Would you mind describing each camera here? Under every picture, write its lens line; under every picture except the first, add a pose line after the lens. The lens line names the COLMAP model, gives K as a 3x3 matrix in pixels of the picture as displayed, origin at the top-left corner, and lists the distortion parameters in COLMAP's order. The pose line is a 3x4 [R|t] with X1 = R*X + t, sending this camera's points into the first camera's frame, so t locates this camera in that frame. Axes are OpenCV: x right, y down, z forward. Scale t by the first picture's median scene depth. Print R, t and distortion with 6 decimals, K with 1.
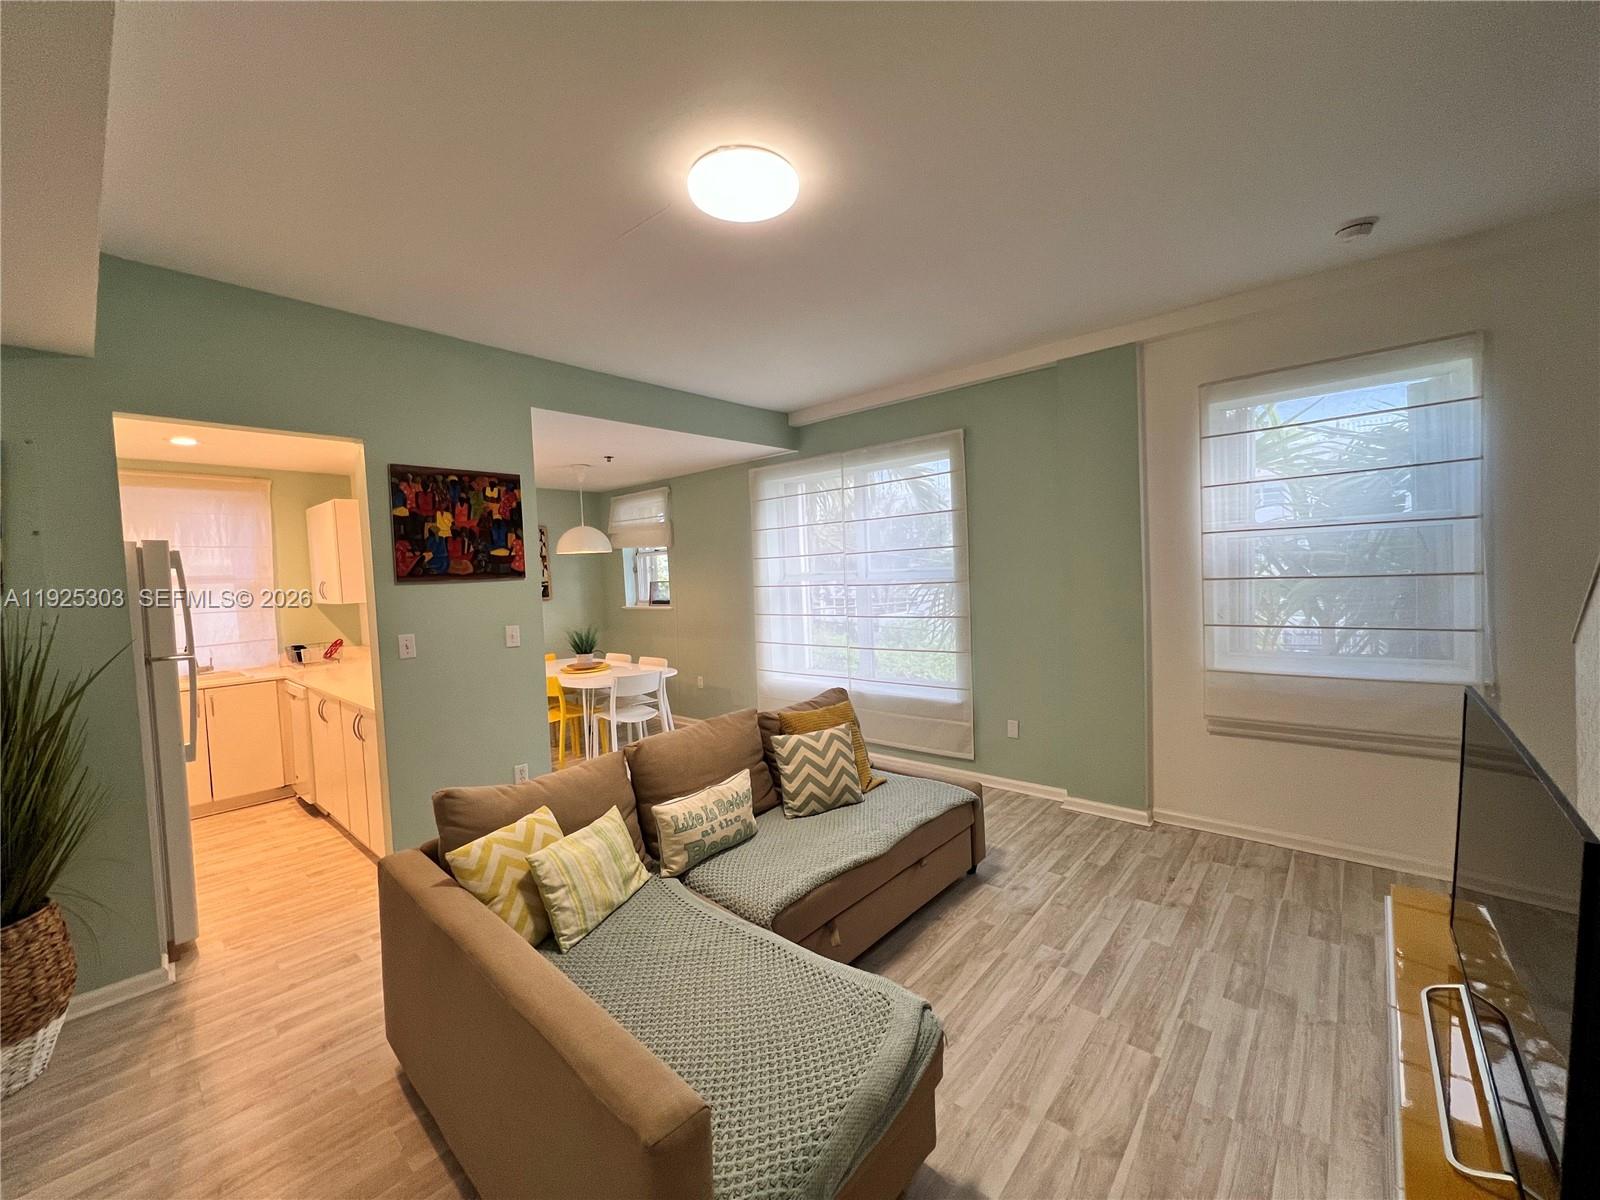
lens RADIAL K [[632.6, 0, 800.2], [0, 632.6, 596.0], [0, 0, 1]] dist [-0.007914, 0.000647]
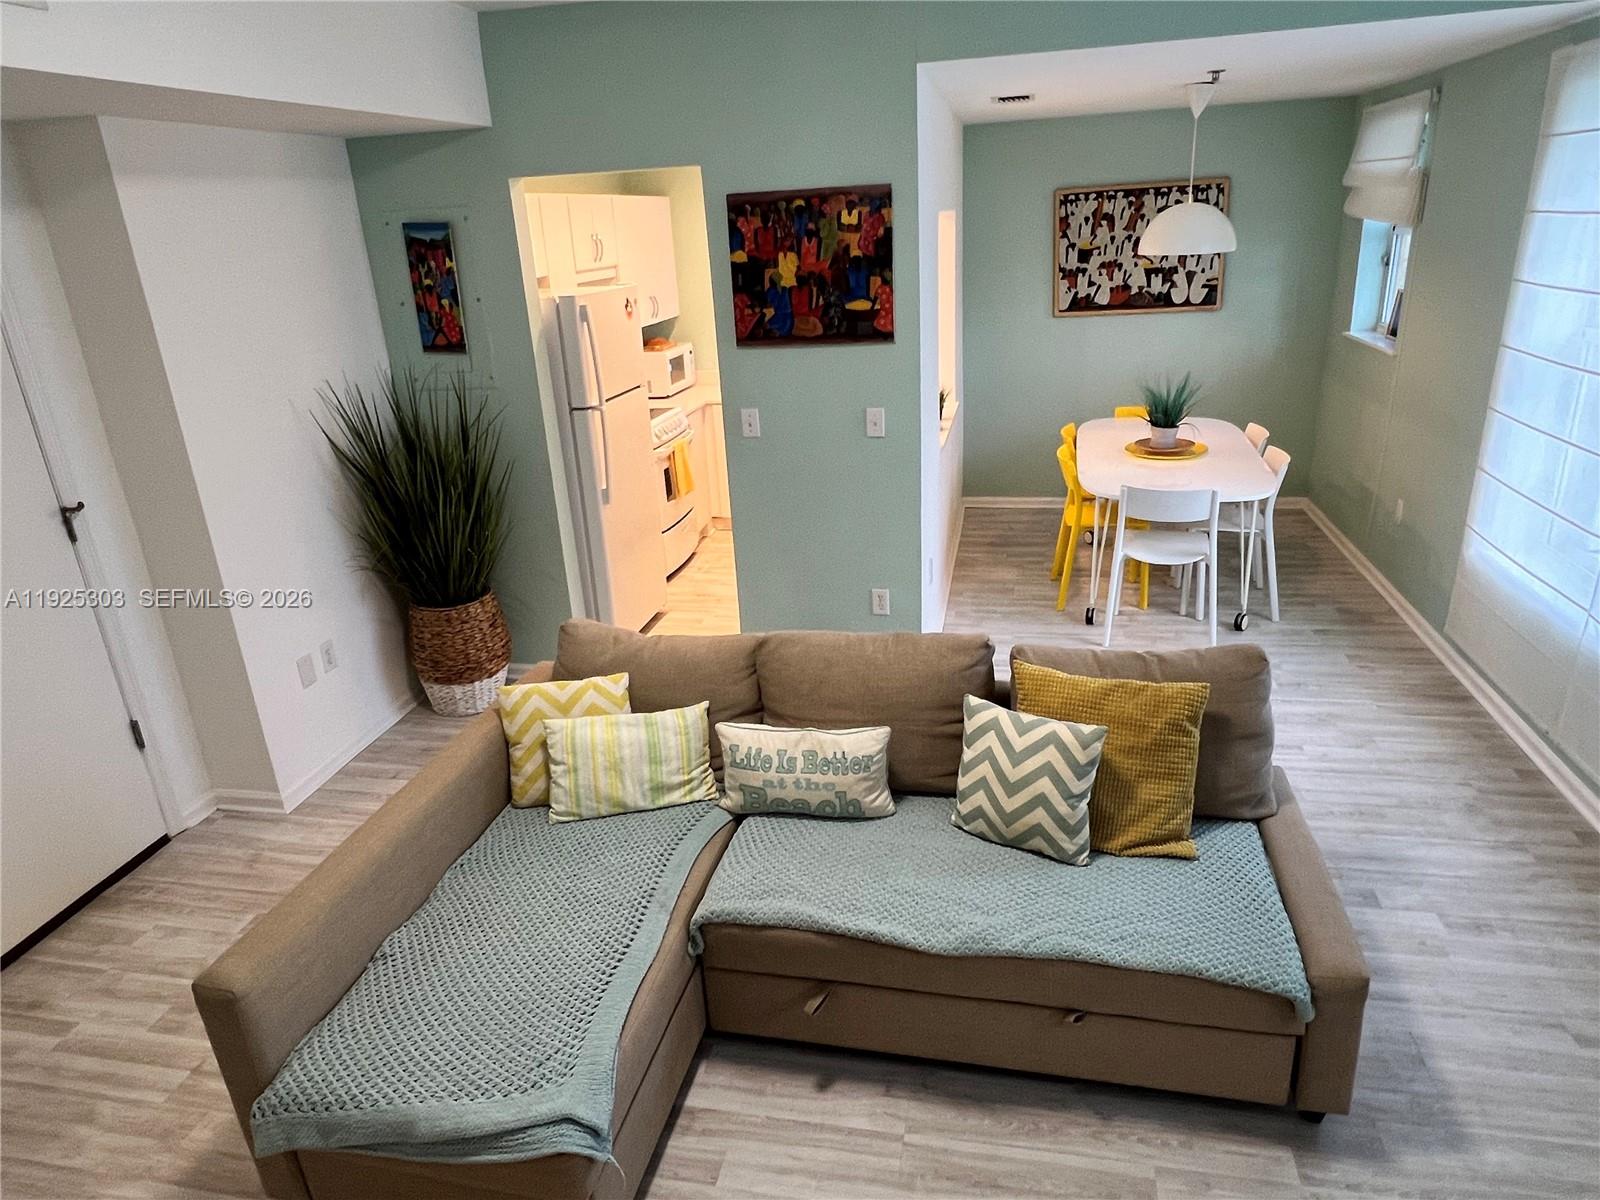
lens RADIAL K [[994.4, 0, 807.1], [0, 994.4, 591.9], [0, 0, 1]] dist [-0.006832, 0.003866]
pose [[0.500553, 0.319027, -0.804779, 0.571351], [-0.004357, 0.930538, 0.366171, -0.202256], [0.865695, -0.179781, 0.467173, 0.411392]]
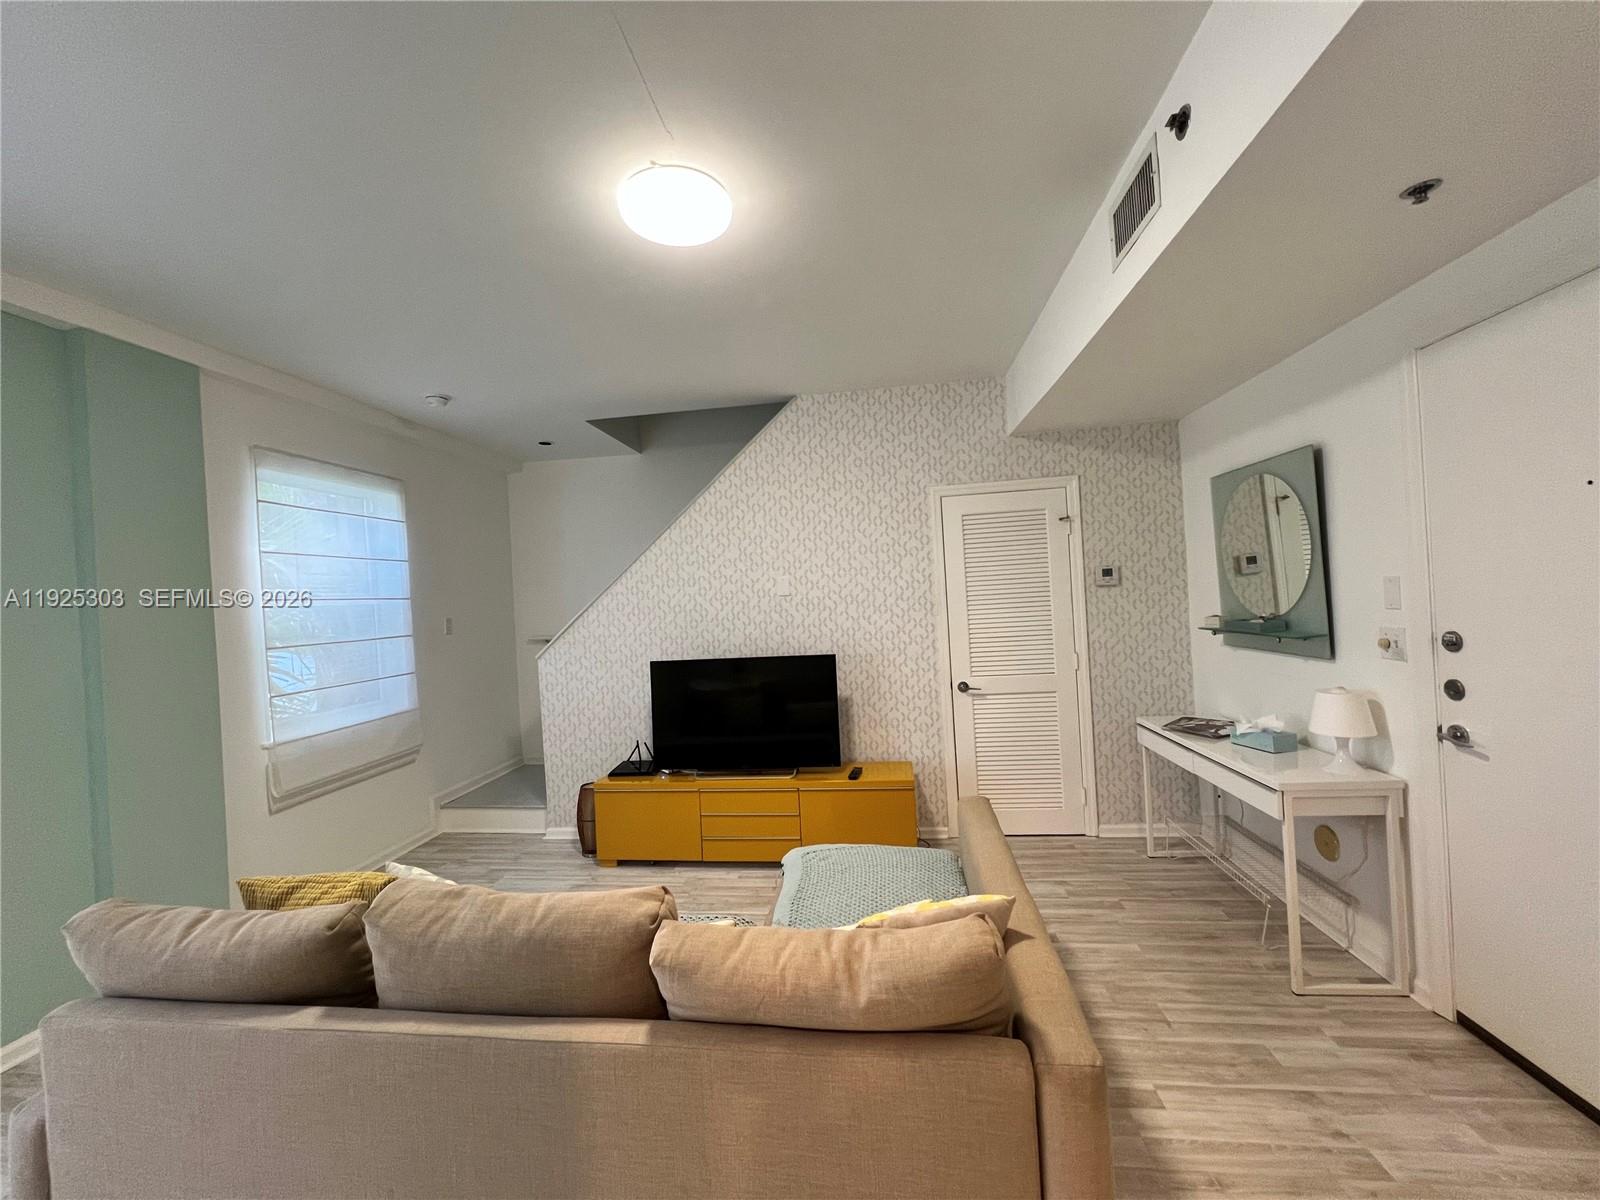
lens RADIAL K [[632.6, 0, 797.7], [0, 632.6, 593.6], [0, 0, 1]] dist [-0.007914, 0.000647]
pose [[-0.554270, 0.076606, 0.828804, -0.659766], [0.107885, 0.993968, -0.019723, -0.005320], [-0.825315, 0.078483, -0.559192, 0.988191]]
